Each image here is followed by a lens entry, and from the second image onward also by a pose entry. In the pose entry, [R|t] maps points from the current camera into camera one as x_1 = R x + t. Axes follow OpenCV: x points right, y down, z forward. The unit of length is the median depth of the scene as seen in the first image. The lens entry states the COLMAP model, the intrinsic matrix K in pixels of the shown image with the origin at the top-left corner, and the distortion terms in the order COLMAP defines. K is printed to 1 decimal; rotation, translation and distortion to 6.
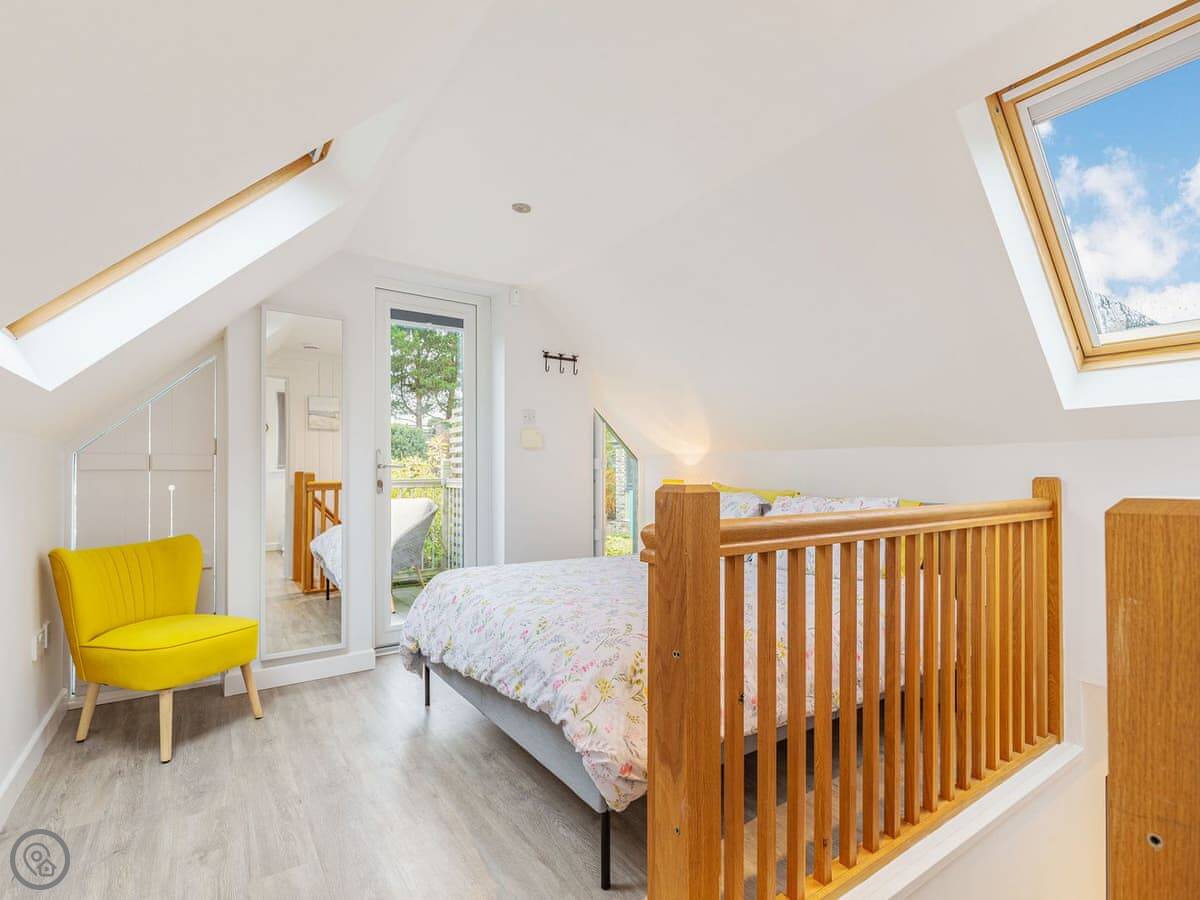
lens RADIAL K [[639.1, 0, 599.7], [0, 639.1, 460.3], [0, 0, 1]] dist [-0.007007, -0.000541]
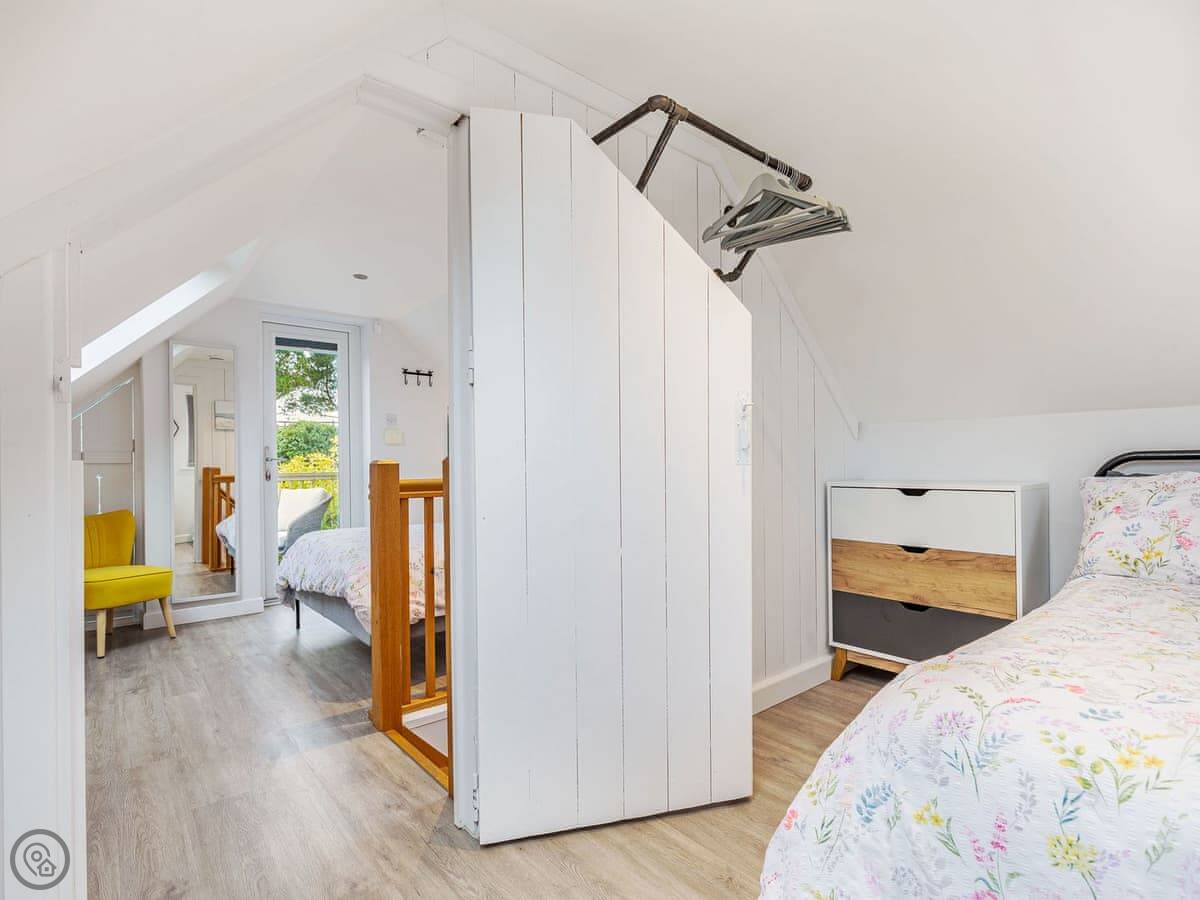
lens RADIAL K [[639.1, 0, 600.5], [0, 639.1, 454.1], [0, 0, 1]] dist [-0.007007, -0.000541]
pose [[0.994516, -0.012824, 0.103797, 0.187378], [0.013059, 0.999913, -0.001594, 0.008973], [-0.103767, 0.002940, 0.994597, -0.346390]]
